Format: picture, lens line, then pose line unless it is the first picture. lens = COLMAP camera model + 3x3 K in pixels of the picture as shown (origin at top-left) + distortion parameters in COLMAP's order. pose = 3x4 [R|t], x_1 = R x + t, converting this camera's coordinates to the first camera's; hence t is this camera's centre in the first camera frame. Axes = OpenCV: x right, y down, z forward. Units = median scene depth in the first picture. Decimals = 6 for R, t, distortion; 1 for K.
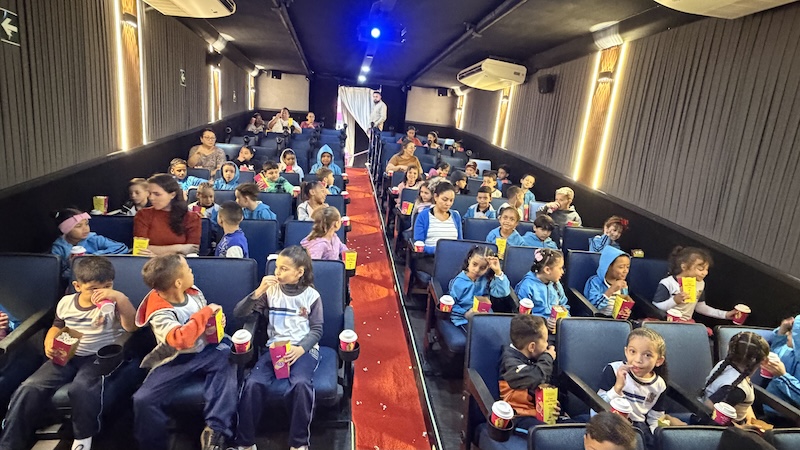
lens RADIAL K [[426.6, 0, 402.0], [0, 426.6, 225.6], [0, 0, 1]] dist [-0.005073, 0.004944]
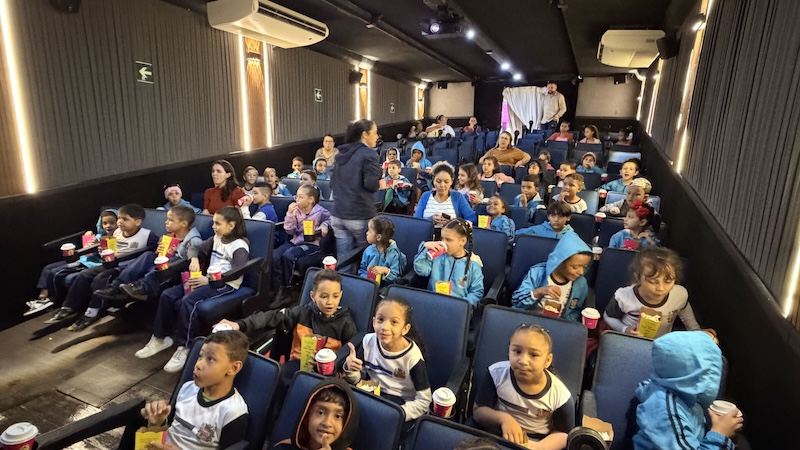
lens RADIAL K [[426.6, 0, 399.2], [0, 426.6, 228.0], [0, 0, 1]] dist [-0.005073, 0.004944]
pose [[0.828836, 0.049067, -0.557336, 0.637782], [-0.064742, 0.997866, -0.008430, 0.065454], [0.555733, 0.043071, 0.830244, 0.151410]]
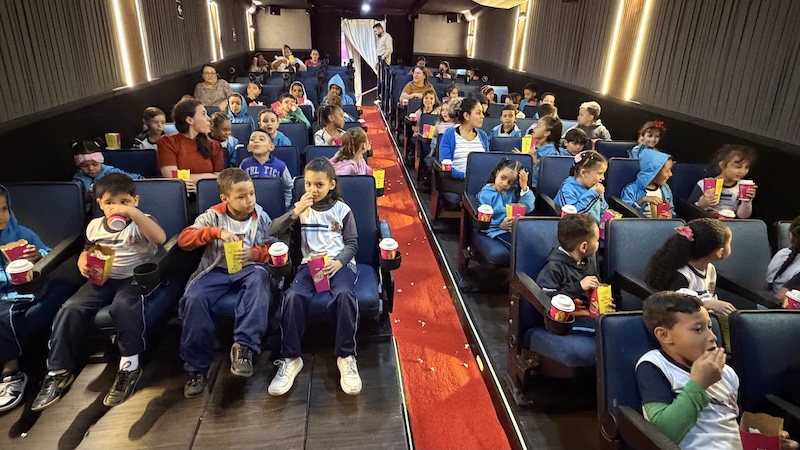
lens RADIAL K [[426.6, 0, 398.7], [0, 426.6, 225.9], [0, 0, 1]] dist [-0.005073, 0.004944]
pose [[0.997947, -0.054471, -0.033678, -0.042188], [0.058072, 0.991396, 0.117314, 0.066563], [0.026998, -0.119029, 0.992524, 0.038923]]
